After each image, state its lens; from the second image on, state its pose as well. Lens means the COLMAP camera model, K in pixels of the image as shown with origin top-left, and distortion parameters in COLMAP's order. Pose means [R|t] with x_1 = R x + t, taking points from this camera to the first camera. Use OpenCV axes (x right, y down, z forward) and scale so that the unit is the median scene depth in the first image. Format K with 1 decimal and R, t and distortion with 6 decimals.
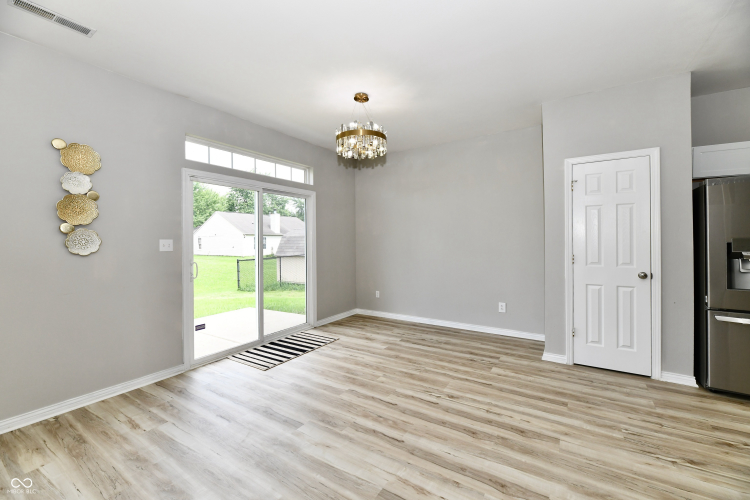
lens RADIAL K [[307.9, 0, 379.7], [0, 307.9, 241.2], [0, 0, 1]] dist [-0.001151, -0.002922]
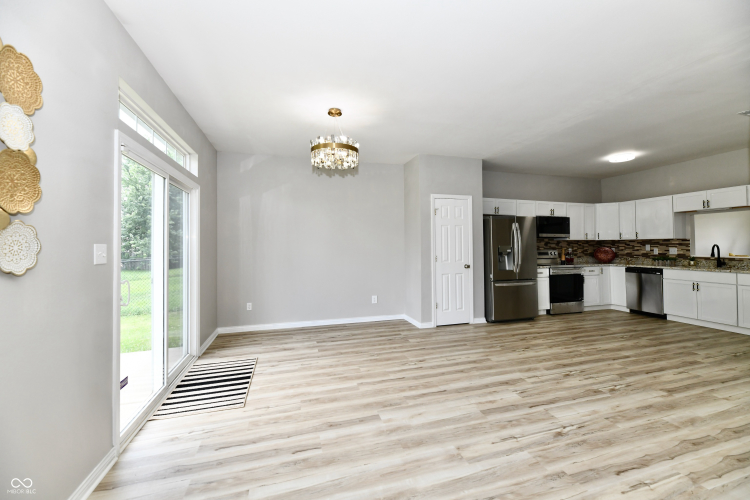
lens RADIAL K [[307.9, 0, 379.7], [0, 307.9, 241.2], [0, 0, 1]] dist [-0.001151, -0.002922]
pose [[0.658689, 0.014240, 0.752281, -0.882626], [0.005268, 0.999709, -0.023536, 0.006126], [-0.752397, 0.019466, 0.658422, 0.221270]]
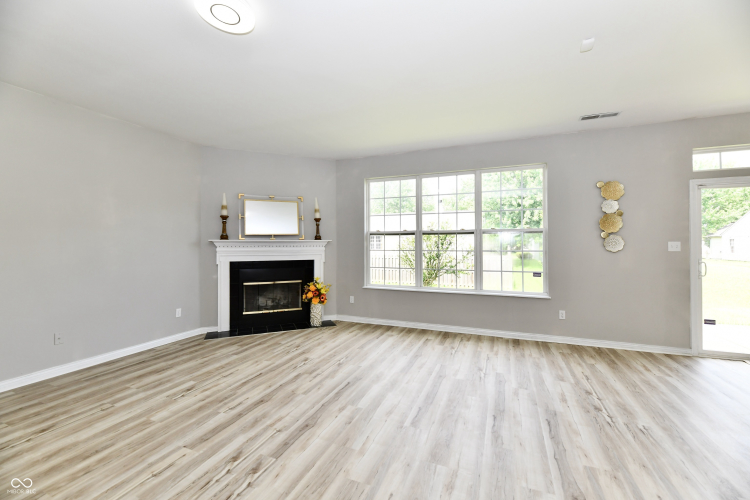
lens RADIAL K [[307.9, 0, 379.7], [0, 307.9, 241.2], [0, 0, 1]] dist [-0.001151, -0.002922]
pose [[0.179784, -0.003808, -0.983699, 0.338735], [-0.001508, 0.999990, -0.004146, -0.000505], [0.983705, 0.002229, 0.179776, -0.427855]]
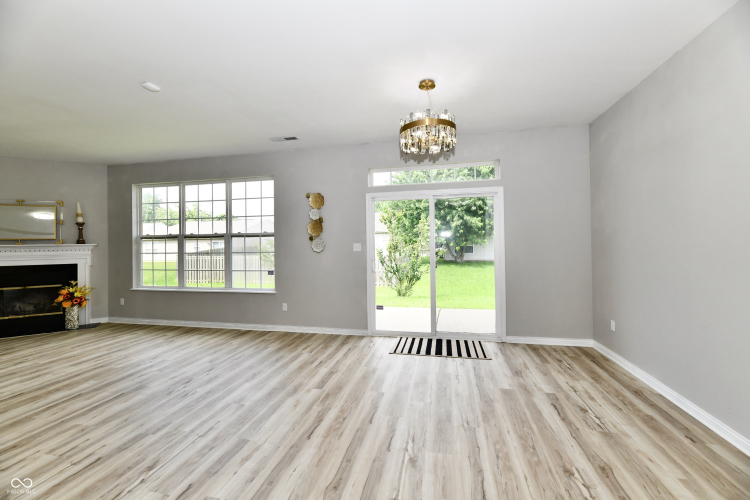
lens RADIAL K [[307.9, 0, 379.7], [0, 307.9, 241.2], [0, 0, 1]] dist [-0.001151, -0.002922]
pose [[0.347734, -0.006886, -0.937568, 0.857477], [0.007938, 0.999959, -0.004401, -0.009889], [0.937560, -0.005912, 0.347774, 0.649621]]
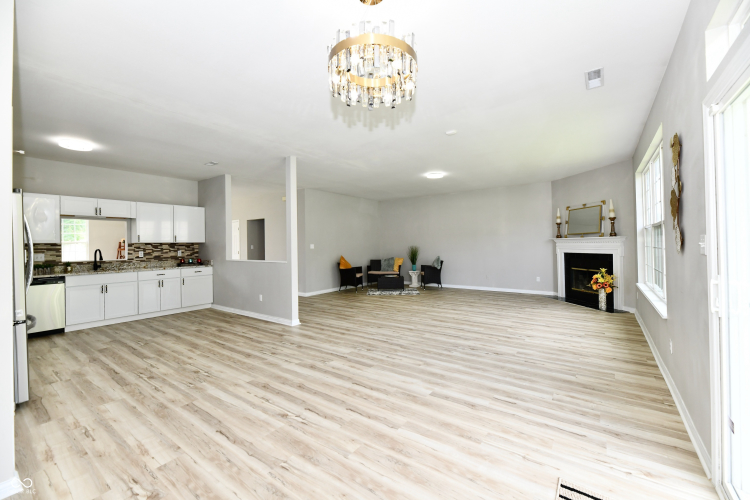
lens RADIAL K [[307.9, 0, 379.7], [0, 307.9, 241.2], [0, 0, 1]] dist [-0.001151, -0.002922]
pose [[-0.997932, 0.022760, 0.060120, -0.114413], [0.022354, 0.999723, -0.007429, -0.003311], [-0.060273, -0.006070, -0.998164, 1.832566]]
